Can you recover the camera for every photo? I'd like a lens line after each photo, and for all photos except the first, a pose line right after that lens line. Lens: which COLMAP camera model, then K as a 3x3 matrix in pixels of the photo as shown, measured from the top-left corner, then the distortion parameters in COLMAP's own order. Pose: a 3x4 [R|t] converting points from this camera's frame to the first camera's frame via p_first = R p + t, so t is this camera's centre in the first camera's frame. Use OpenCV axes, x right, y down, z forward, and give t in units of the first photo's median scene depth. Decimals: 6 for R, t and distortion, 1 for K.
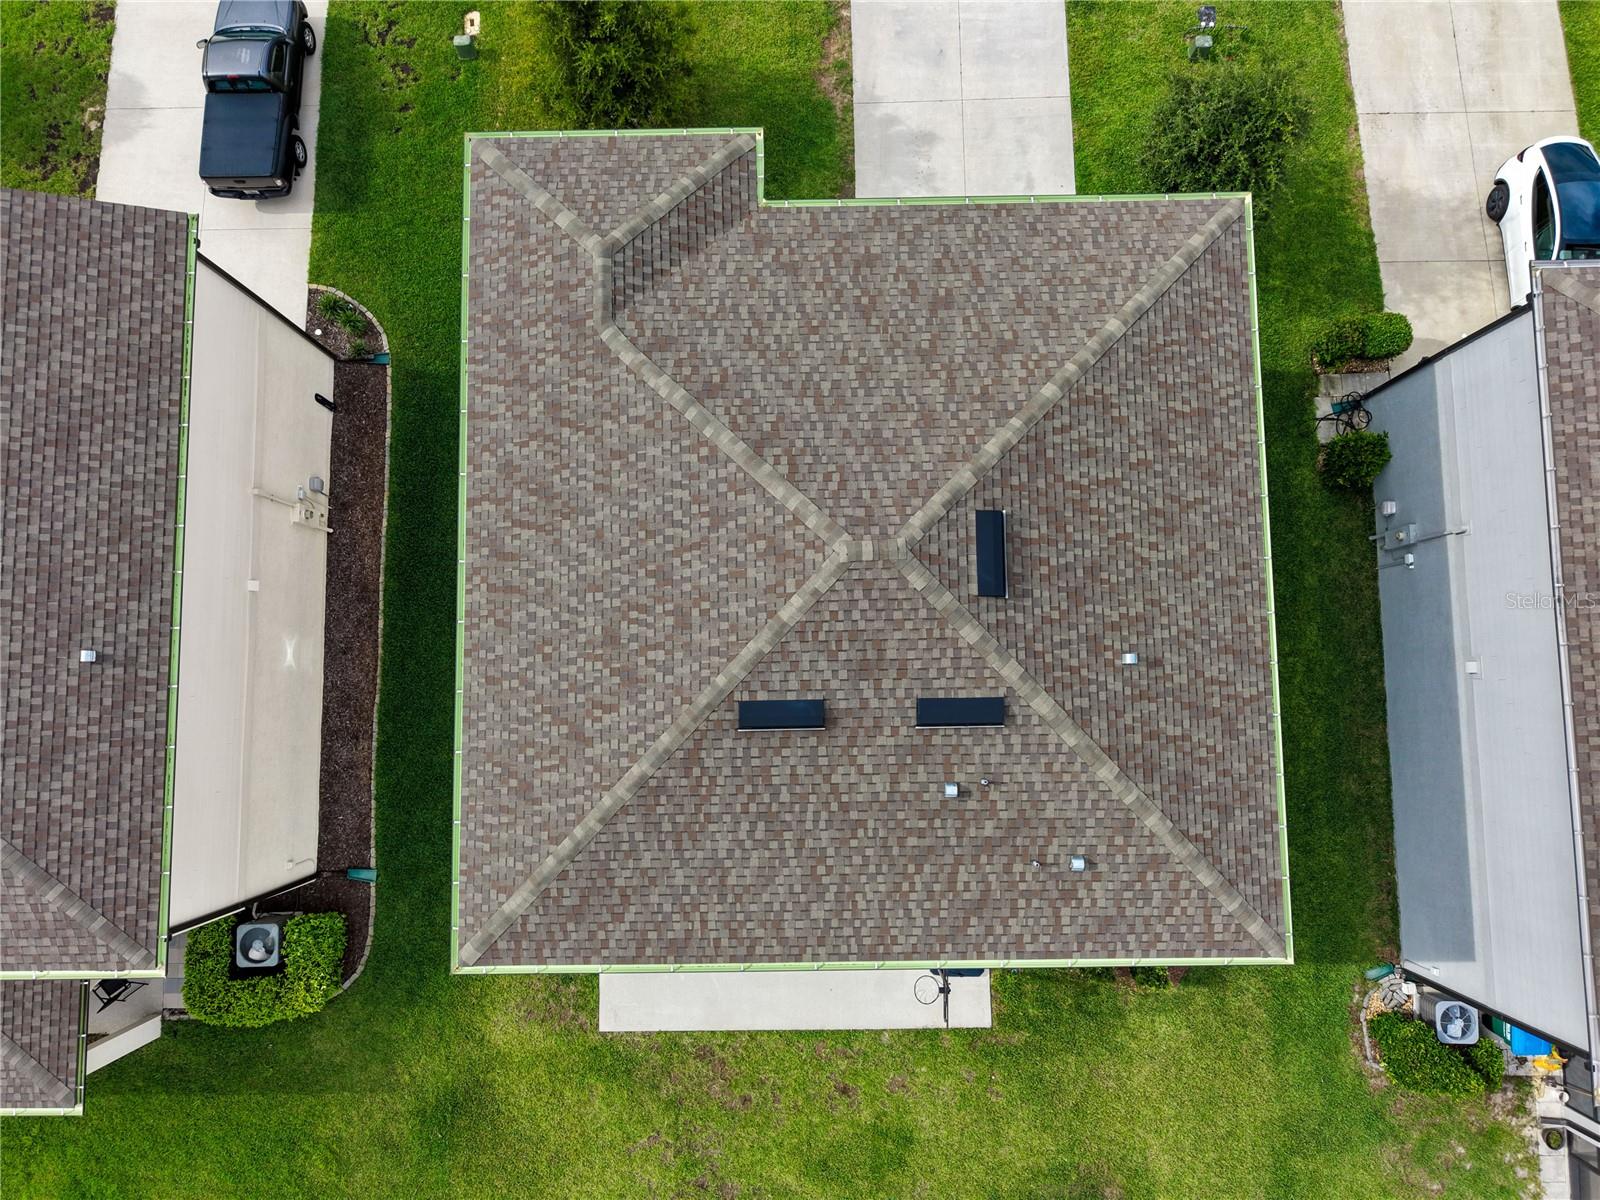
lens RADIAL K [[1068.5, 0, 796.0], [0, 1068.5, 605.0], [0, 0, 1]] dist [0.030147, -0.029805]
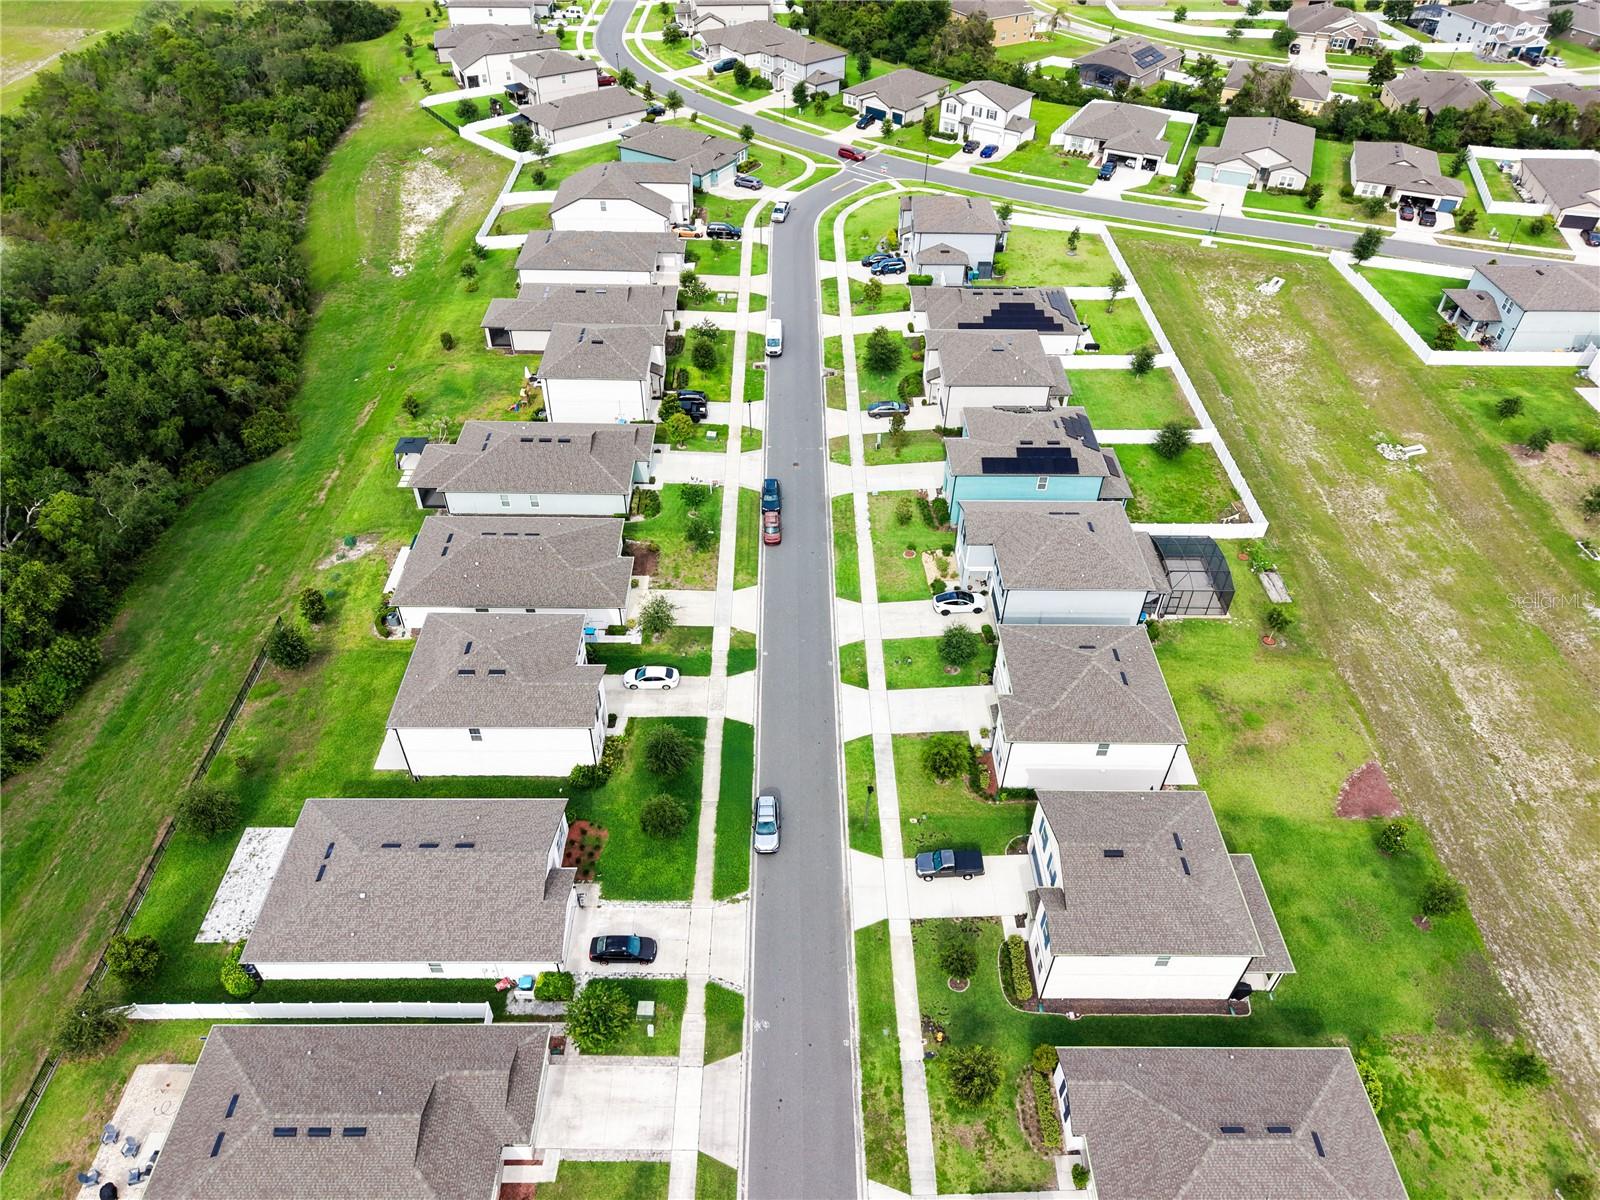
lens RADIAL K [[1068.5, 0, 794.9], [0, 1068.5, 599.7], [0, 0, 1]] dist [0.030147, -0.029805]
pose [[0.005624, -0.657778, 0.753191, -3.568006], [0.994127, 0.085080, 0.066880, -1.810526], [-0.108074, 0.748391, 0.654393, -2.472069]]
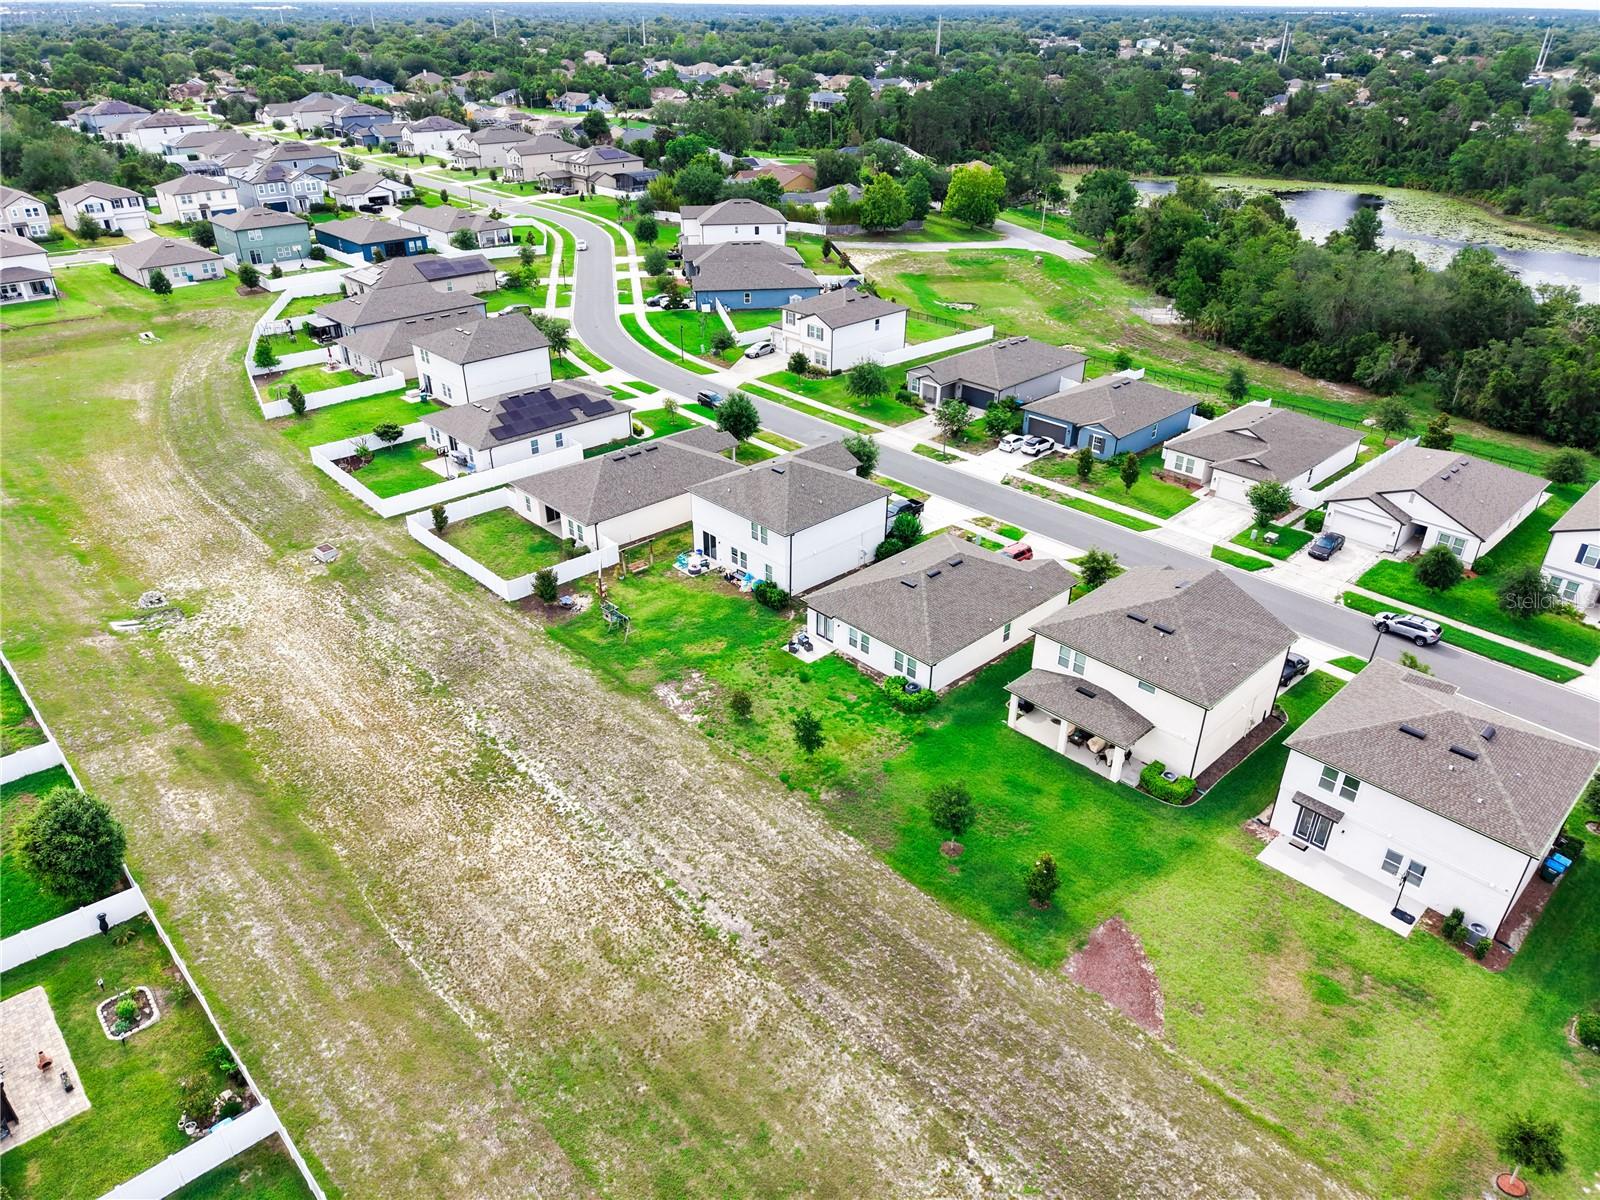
lens RADIAL K [[1068.5, 0, 796.5], [0, 1068.5, 596.3], [0, 0, 1]] dist [0.030147, -0.029805]
pose [[0.679917, 0.367481, -0.634563, 0.702948], [-0.731281, 0.403800, -0.549703, 3.400997], [0.054232, 0.837797, 0.543283, -1.519747]]
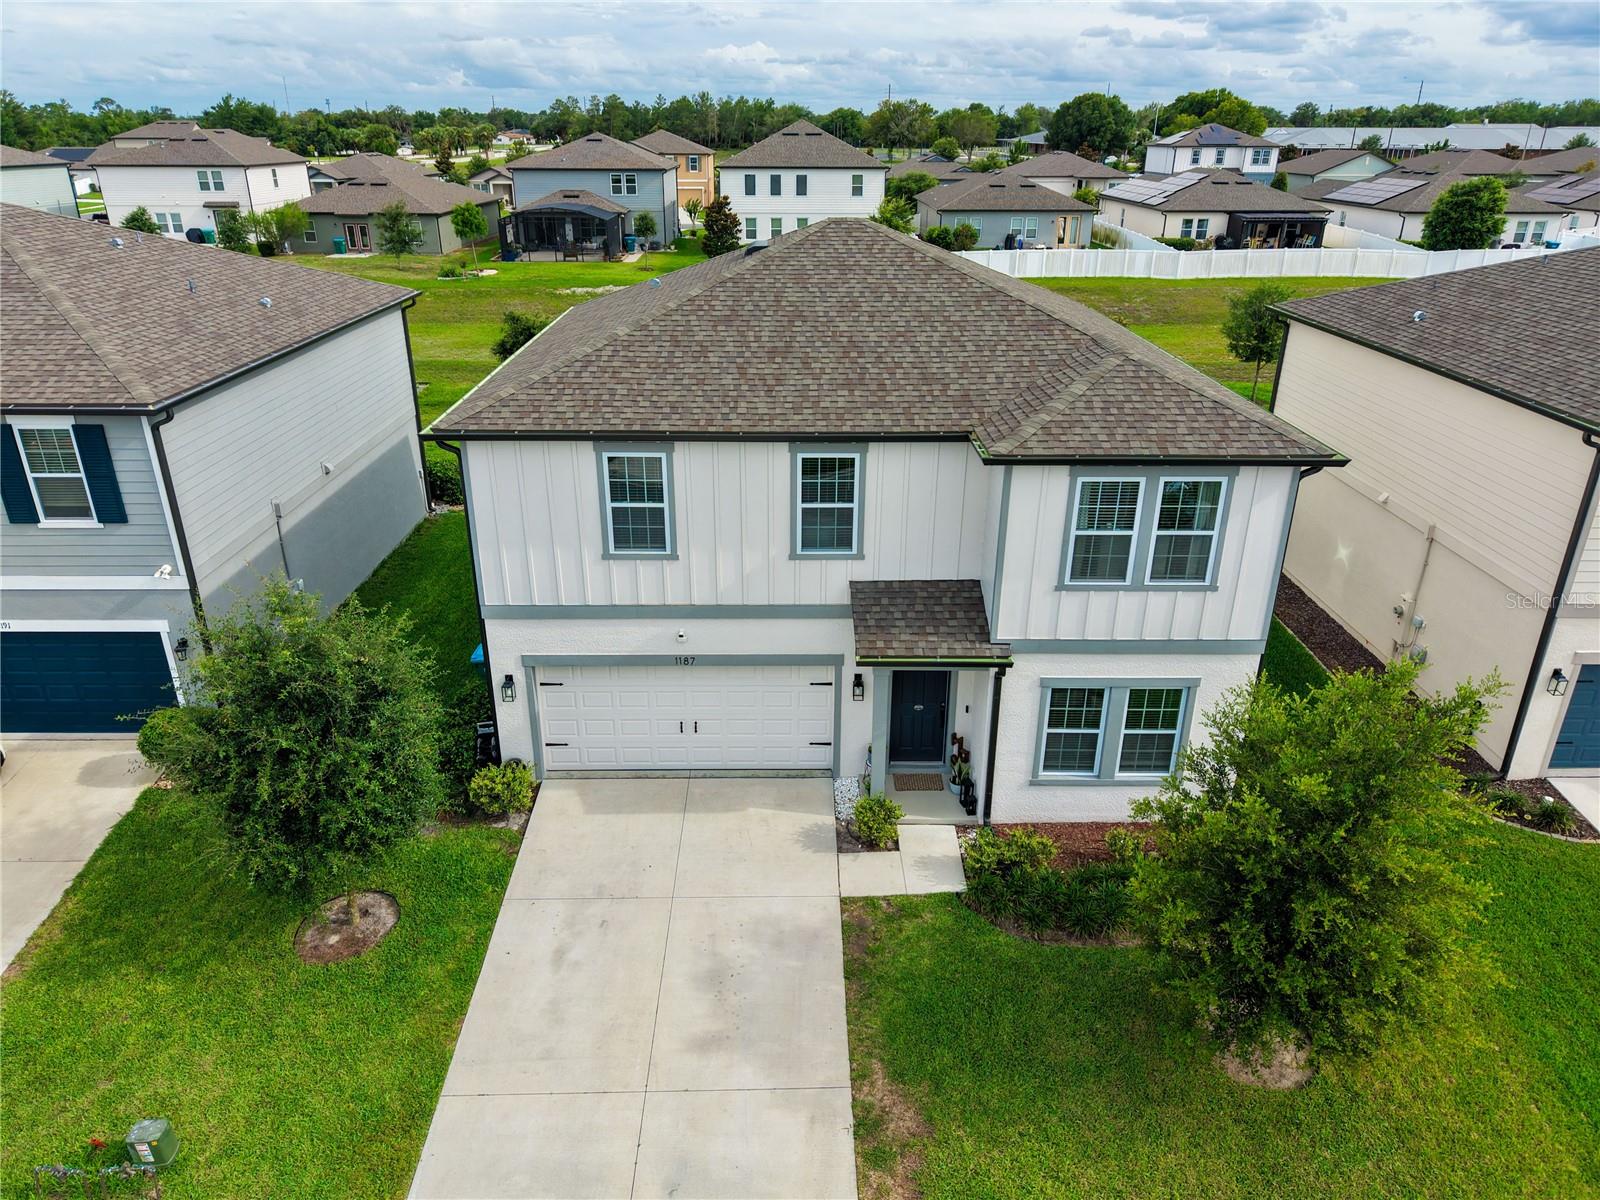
lens RADIAL K [[1068.5, 0, 797.8], [0, 1068.5, 603.9], [0, 0, 1]] dist [0.030147, -0.029805]
pose [[-0.999979, 0.003313, 0.005640, 0.114684], [0.004280, -0.320566, 0.947217, -1.351794], [0.004946, 0.947221, 0.320545, 0.911589]]
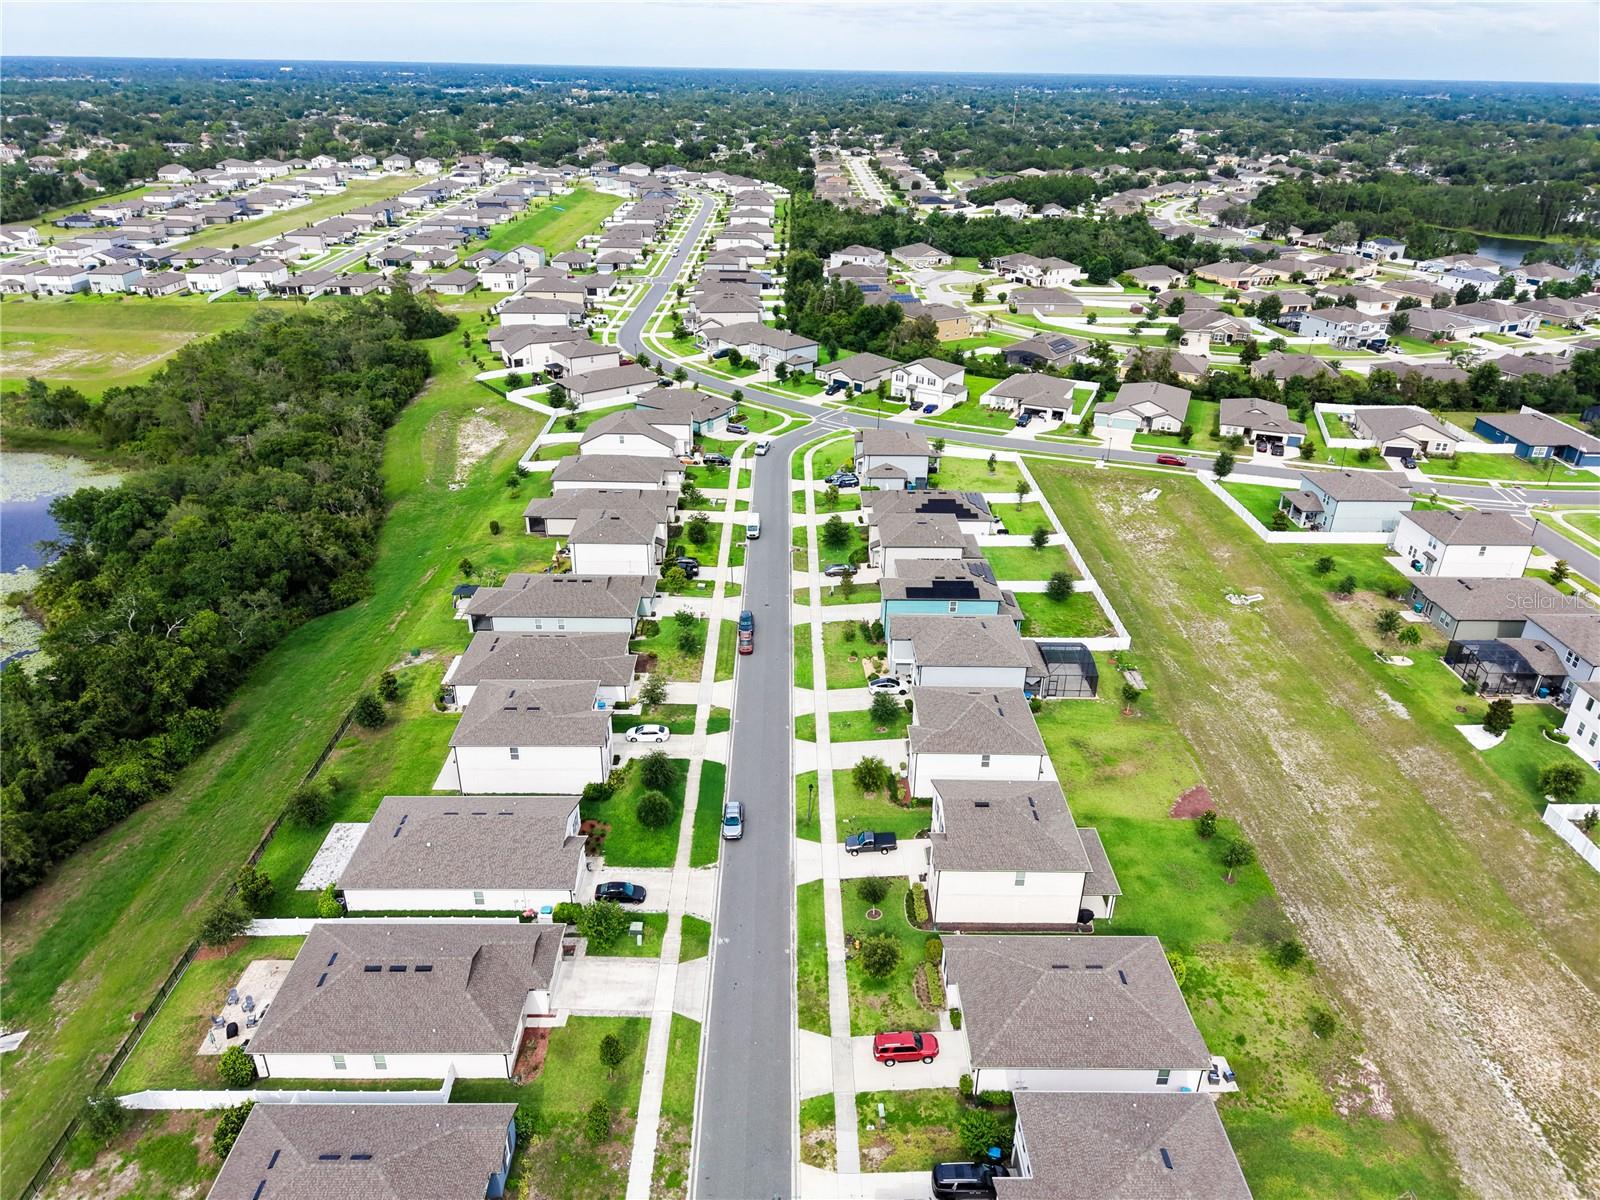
lens RADIAL K [[1068.5, 0, 795.5], [0, 1068.5, 600.1], [0, 0, 1]] dist [0.030147, -0.029805]
pose [[0.002976, -0.436000, 0.899942, -5.764264], [0.994254, 0.097593, 0.043994, -1.557702], [-0.107010, 0.894639, 0.433785, -2.480663]]
